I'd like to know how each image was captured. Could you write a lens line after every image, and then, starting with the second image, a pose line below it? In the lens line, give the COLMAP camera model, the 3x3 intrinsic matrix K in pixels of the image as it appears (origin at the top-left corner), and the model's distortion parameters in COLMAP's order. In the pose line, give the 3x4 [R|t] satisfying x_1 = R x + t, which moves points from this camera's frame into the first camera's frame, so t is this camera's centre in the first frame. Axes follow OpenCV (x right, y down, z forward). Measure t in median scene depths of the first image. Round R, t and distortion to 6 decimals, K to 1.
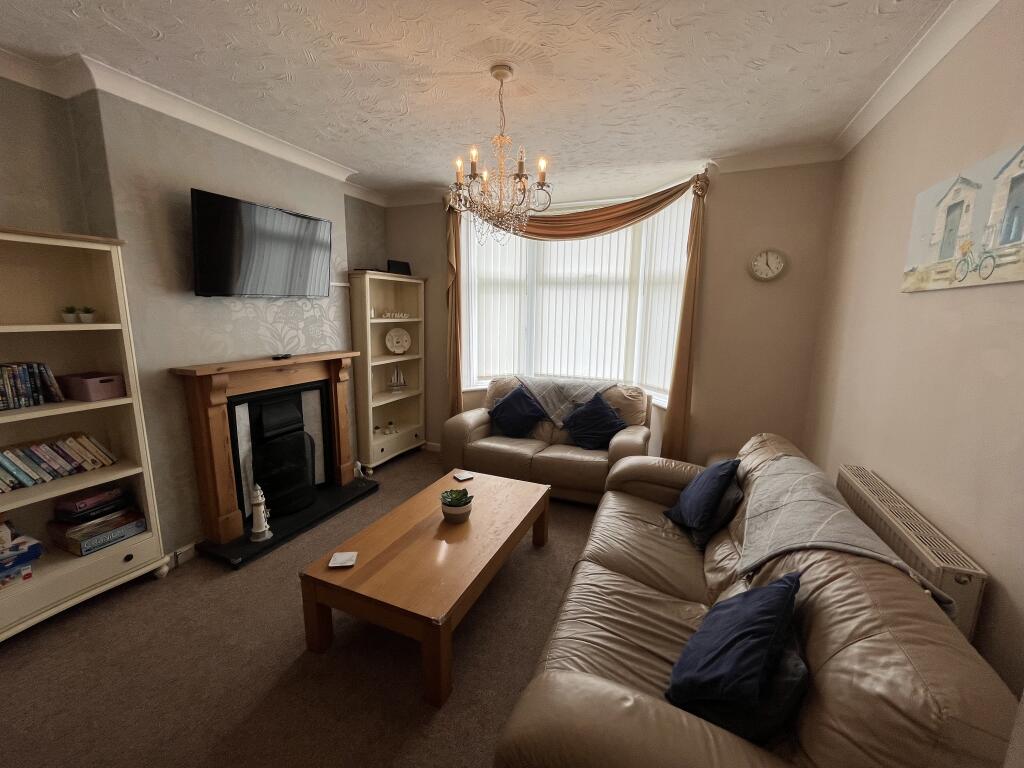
lens RADIAL K [[415.3, 0, 510.9], [0, 415.3, 383.7], [0, 0, 1]] dist [-0.002388, -0.000049]
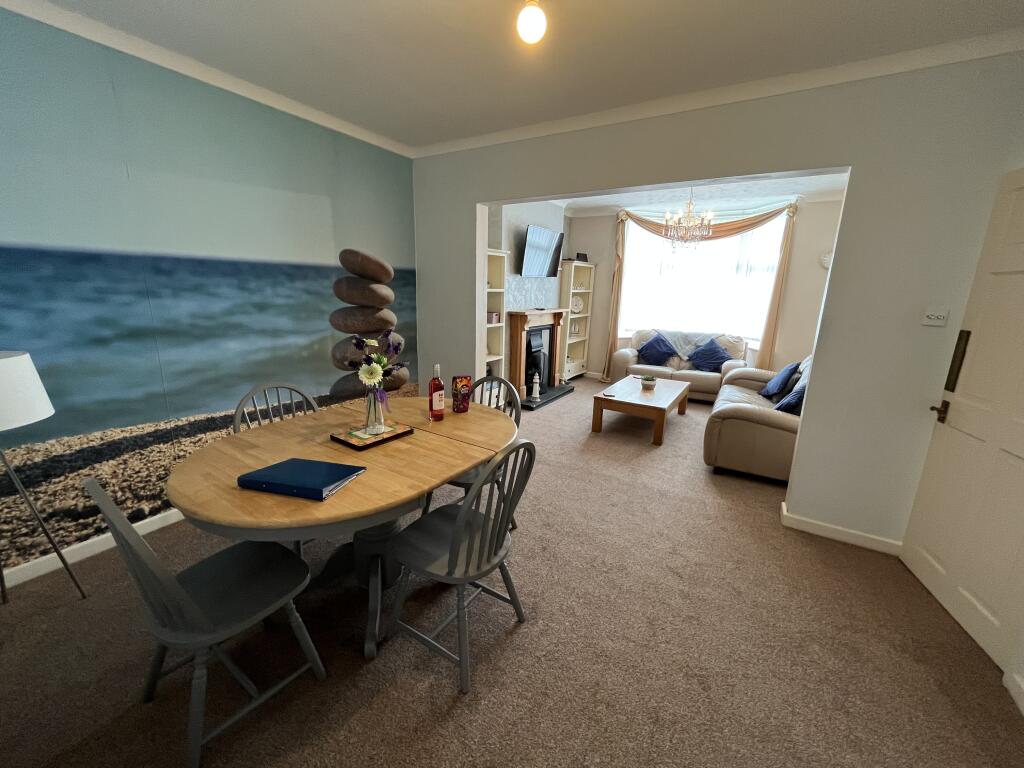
lens RADIAL K [[415.3, 0, 511.9], [0, 415.3, 384.1], [0, 0, 1]] dist [-0.002388, -0.000049]
pose [[0.988254, 0.048319, -0.144980, -0.311141], [-0.040016, 0.997417, 0.059657, 0.130934], [0.147488, -0.053155, 0.987634, -0.693465]]
